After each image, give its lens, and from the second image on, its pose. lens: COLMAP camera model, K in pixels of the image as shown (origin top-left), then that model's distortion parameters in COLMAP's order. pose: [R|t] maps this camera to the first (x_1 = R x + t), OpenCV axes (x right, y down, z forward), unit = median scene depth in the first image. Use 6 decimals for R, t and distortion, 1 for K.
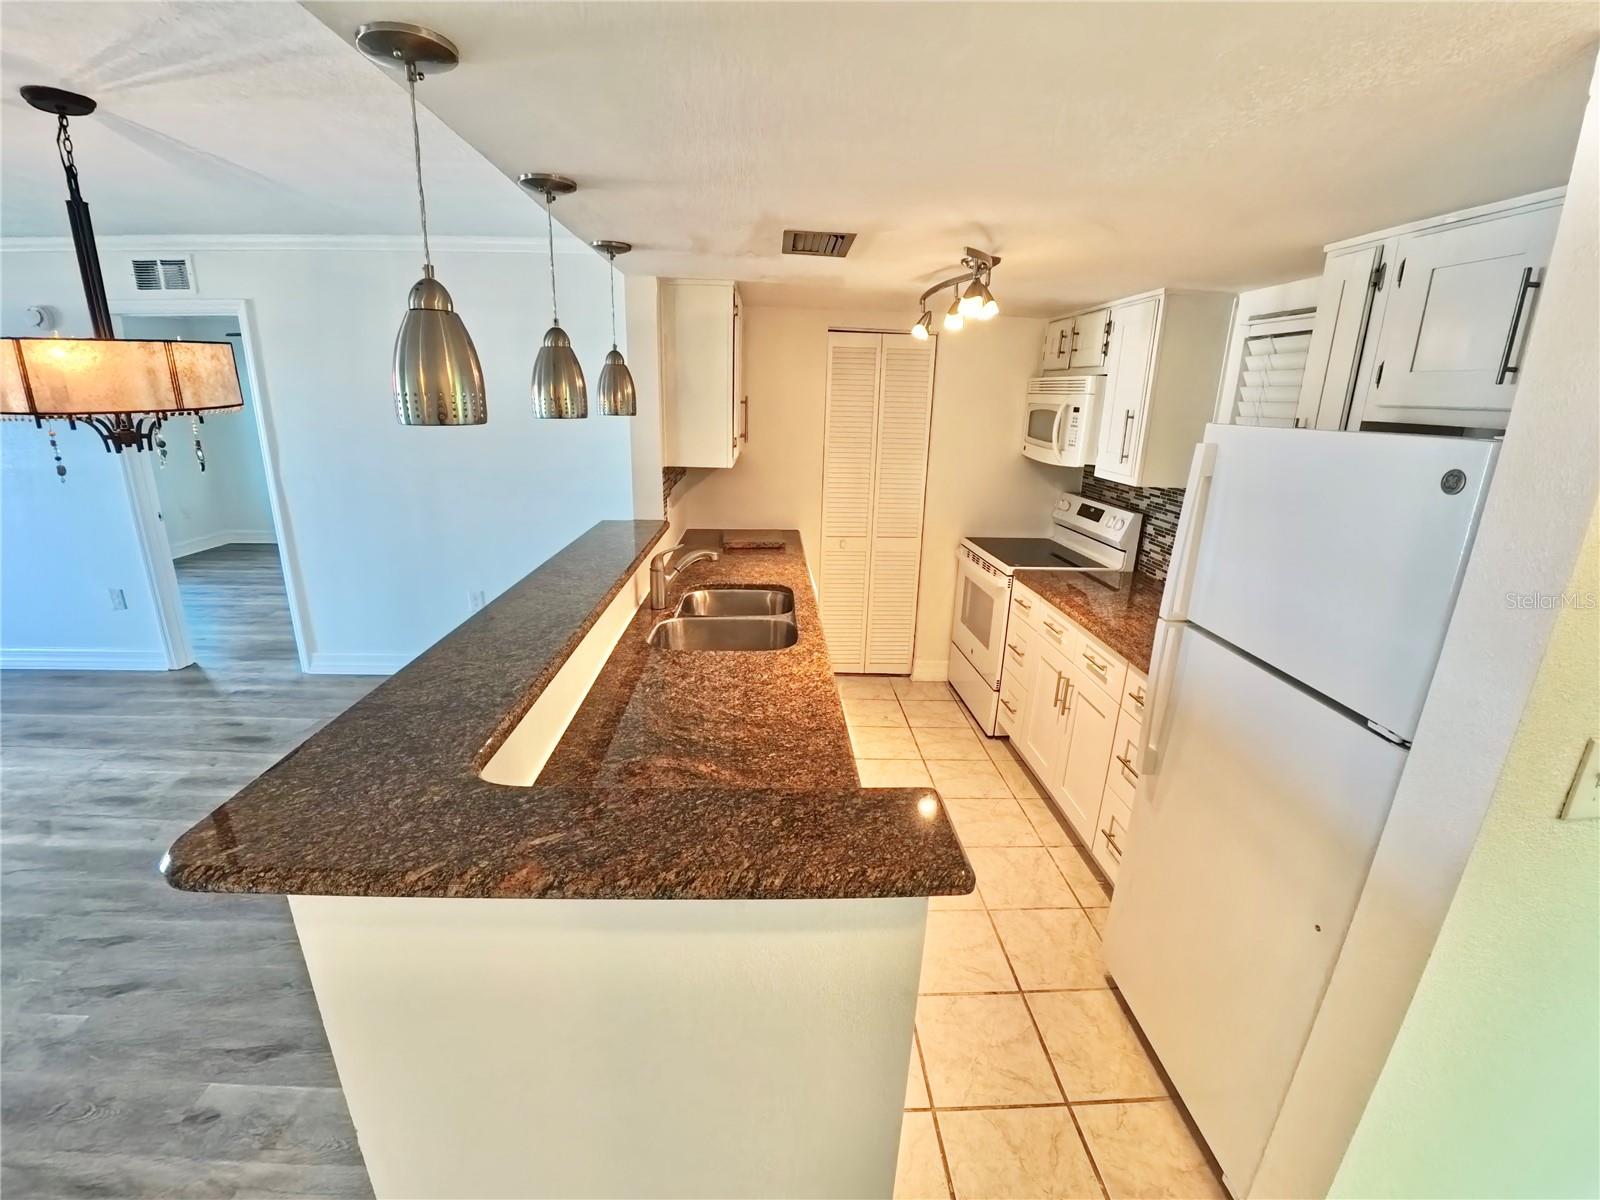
lens RADIAL K [[673.5, 0, 800.0], [0, 673.5, 600.0], [0, 0, 1]] dist [-0.055991, 0.006830]
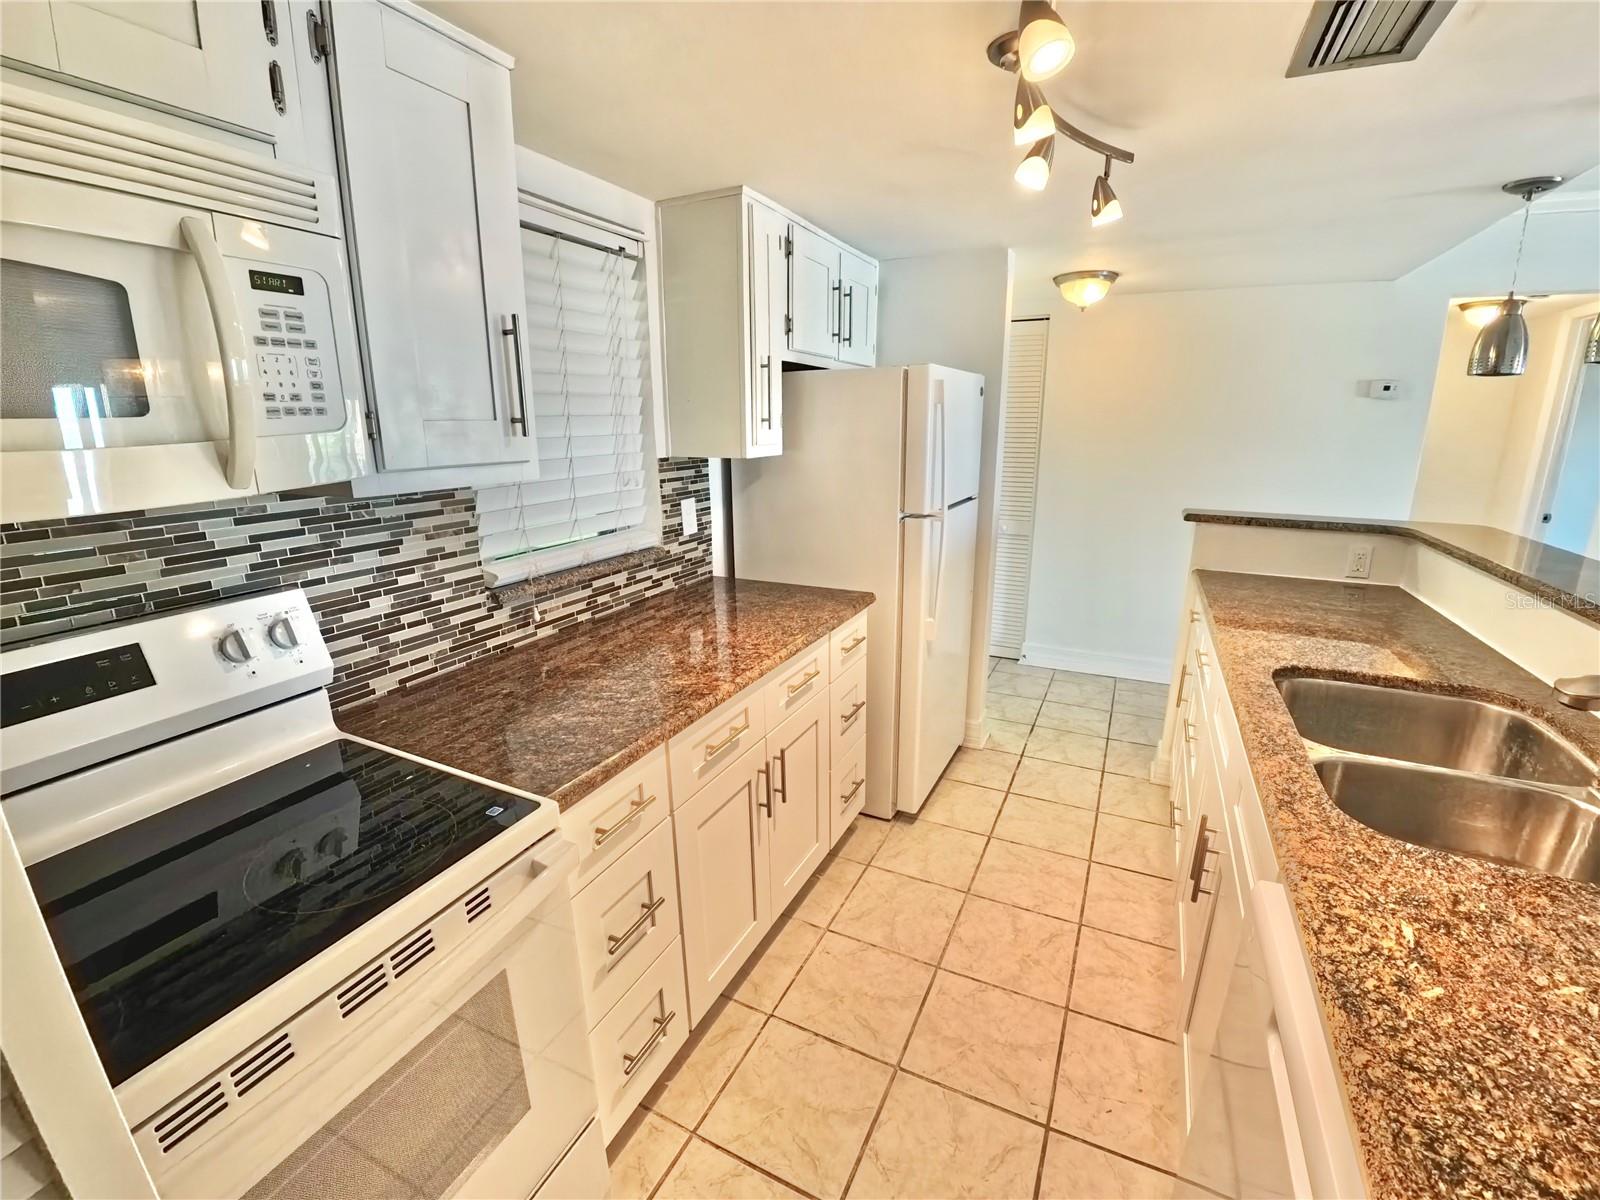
lens RADIAL K [[673.5, 0, 800.0], [0, 673.5, 600.0], [0, 0, 1]] dist [-0.055991, 0.006830]
pose [[-0.871877, -0.147205, 0.467077, 0.081667], [0.123284, 0.857063, 0.500244, -0.283316], [-0.473953, 0.493735, -0.729106, 1.170061]]
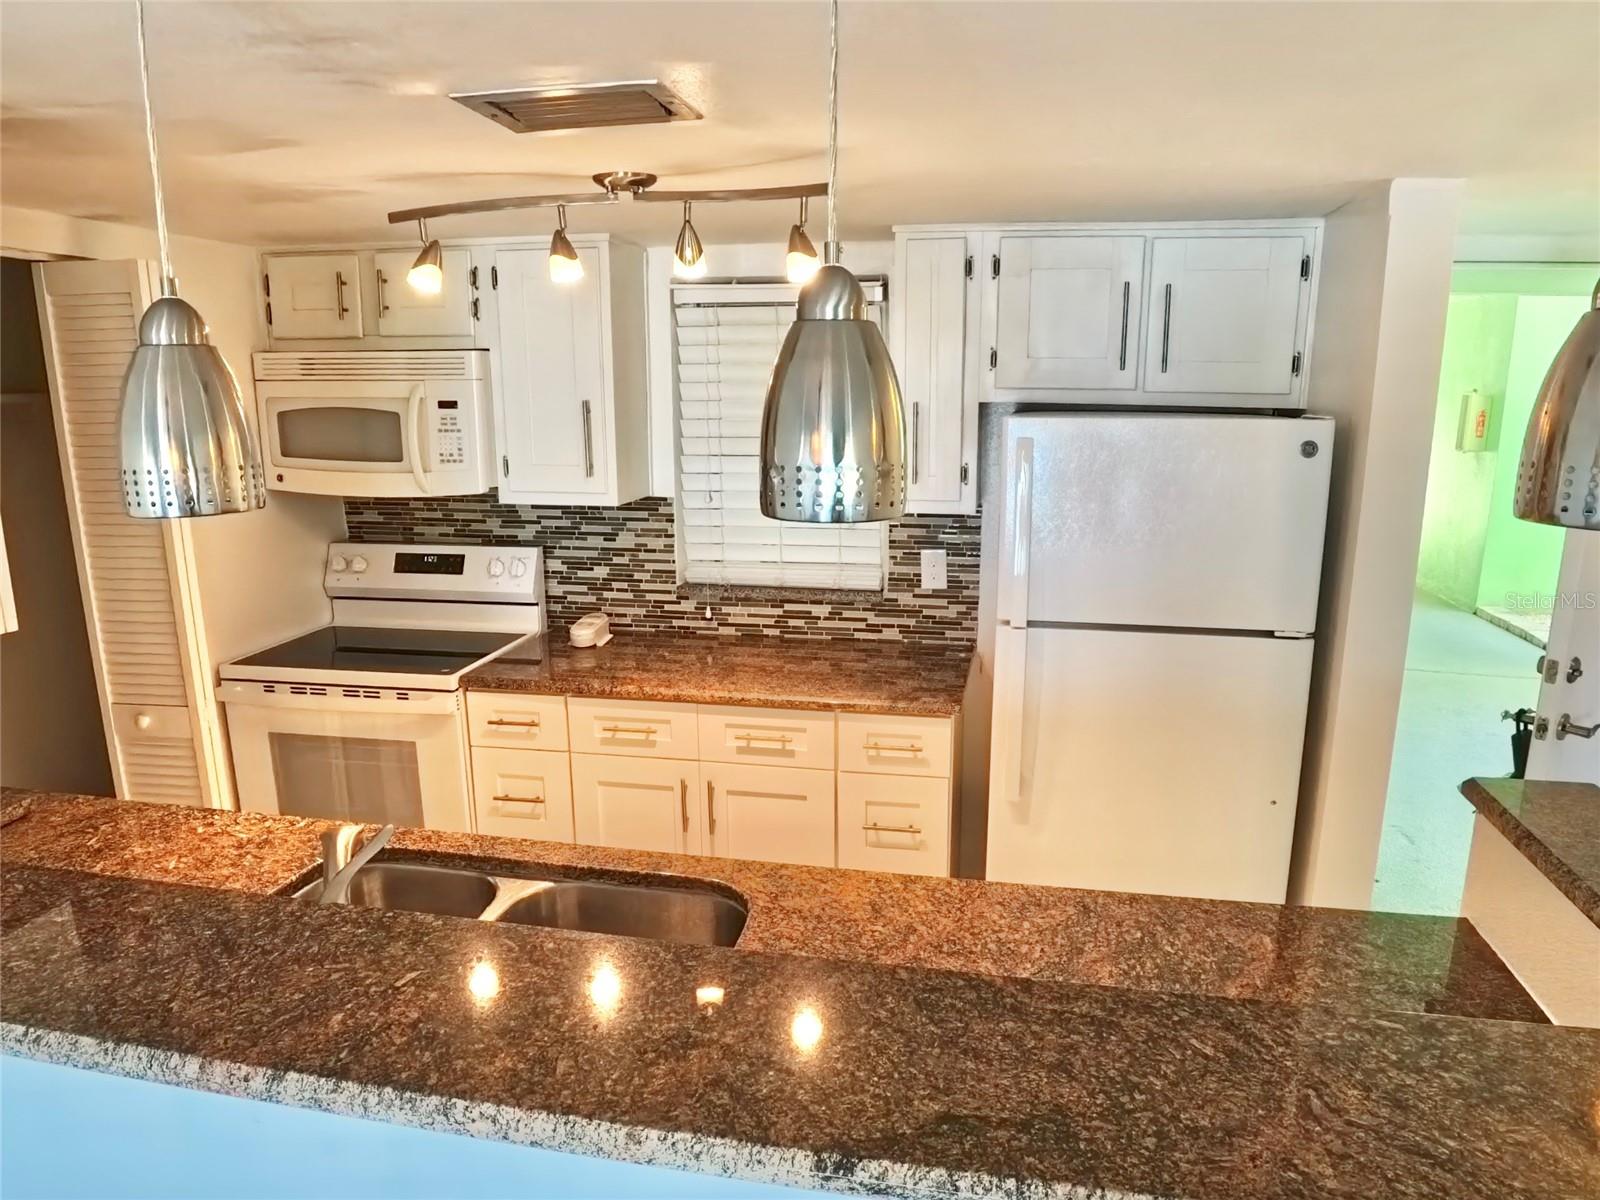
lens RADIAL K [[1050.7, 0, 820.2], [0, 1050.7, 627.0], [0, 0, 1]] dist [-0.056329, 0.000062]
pose [[0.232468, -0.247899, 0.940481, -0.475411], [0.284562, 0.941995, 0.177960, -0.166344], [-0.930045, 0.226255, 0.289526, 0.445435]]
